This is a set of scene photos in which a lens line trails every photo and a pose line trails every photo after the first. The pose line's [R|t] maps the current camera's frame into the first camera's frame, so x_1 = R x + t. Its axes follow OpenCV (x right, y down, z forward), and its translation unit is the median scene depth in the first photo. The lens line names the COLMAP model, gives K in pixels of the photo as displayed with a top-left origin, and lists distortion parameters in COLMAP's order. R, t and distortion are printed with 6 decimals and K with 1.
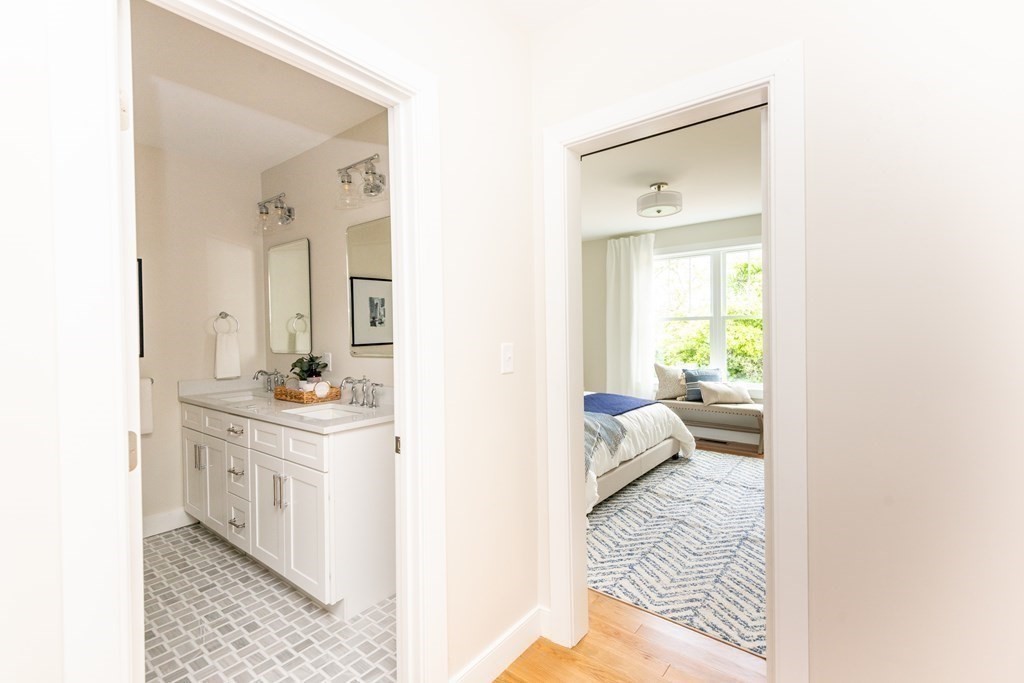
lens RADIAL K [[458.5, 0, 511.2], [0, 458.5, 336.7], [0, 0, 1]] dist [0.001446, 0.000558]
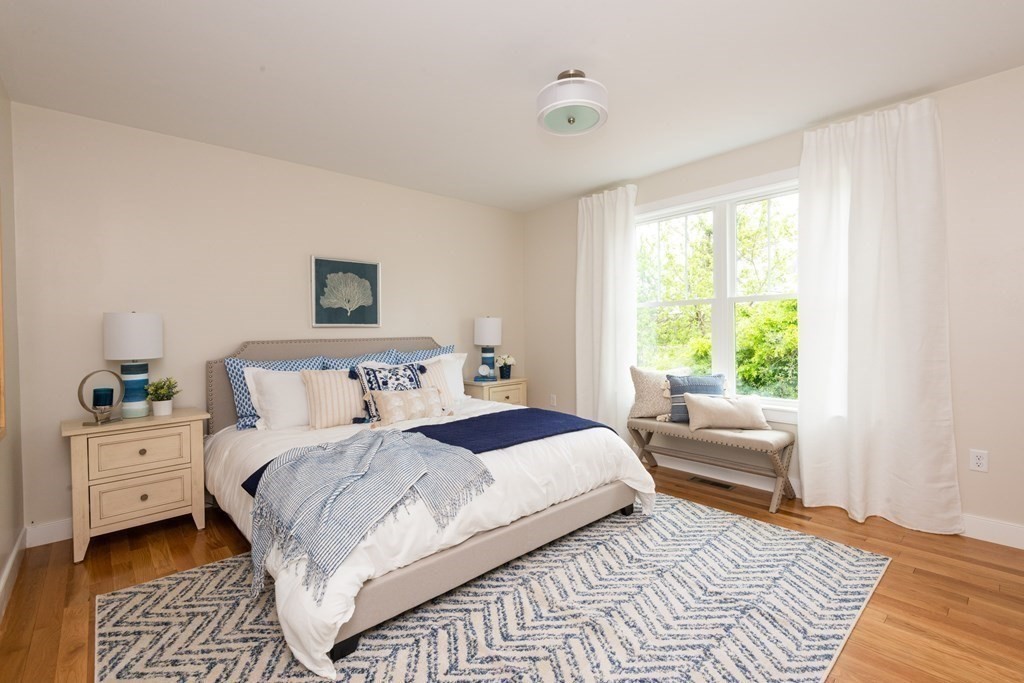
lens RADIAL K [[465.4, 0, 512.4], [0, 465.4, 337.4], [0, 0, 1]] dist [0.010423, -0.000402]
pose [[0.988690, -0.001118, -0.149970, 0.418554], [0.001289, 0.999999, 0.001042, 0.022087], [0.149969, -0.001223, 0.988690, 0.457250]]
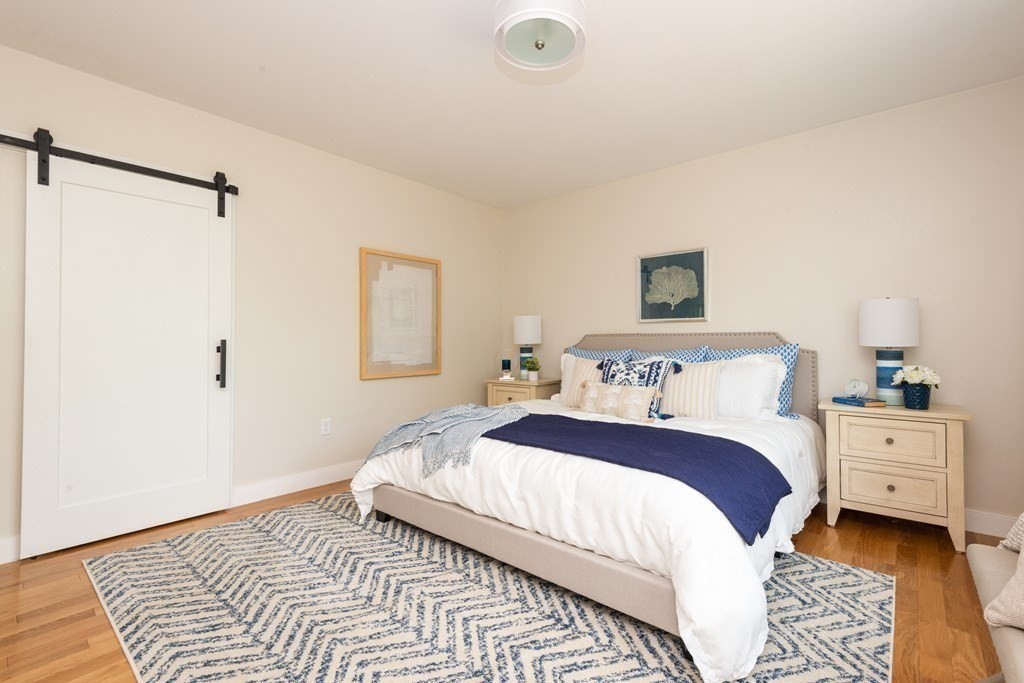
lens RADIAL K [[453.6, 0, 516.3], [0, 453.6, 344.3], [0, 0, 1]] dist [0.013670, 0.000303]
pose [[-0.024024, 0.028675, -0.999300, 0.990938], [-0.006065, 0.999566, 0.028829, 0.023142], [0.999693, 0.006753, -0.023840, 1.223640]]
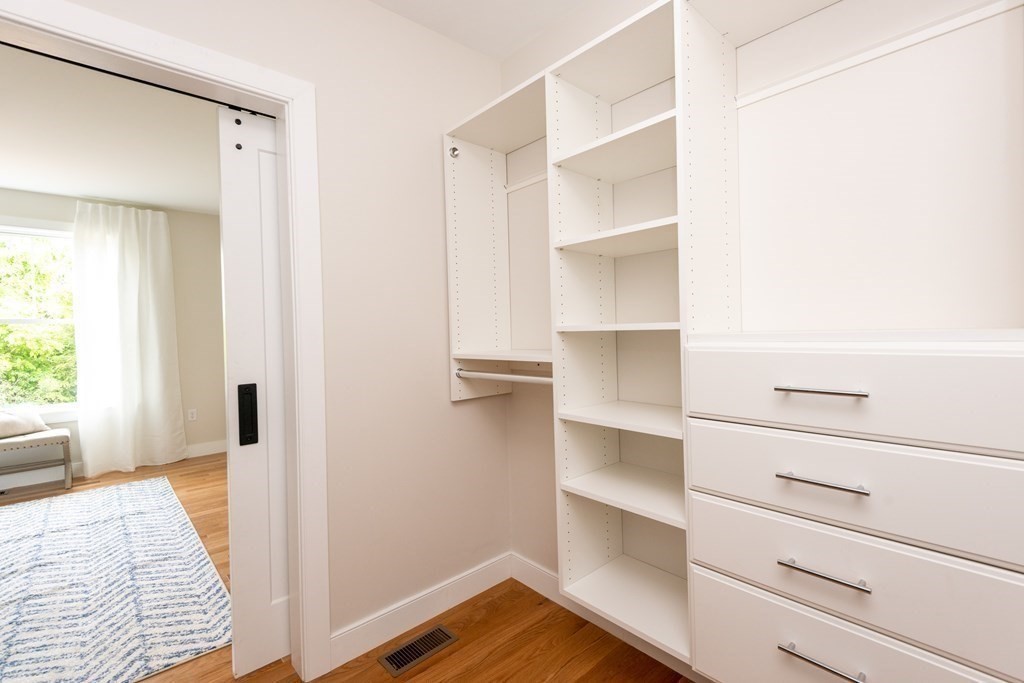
lens RADIAL K [[458.5, 0, 511.2], [0, 458.5, 336.7], [0, 0, 1]] dist [0.001446, 0.000558]
pose [[0.160835, -0.004369, 0.986972, -0.204628], [0.036423, 0.999335, -0.001512, 0.021308], [-0.986309, 0.036192, 0.160887, 0.112921]]
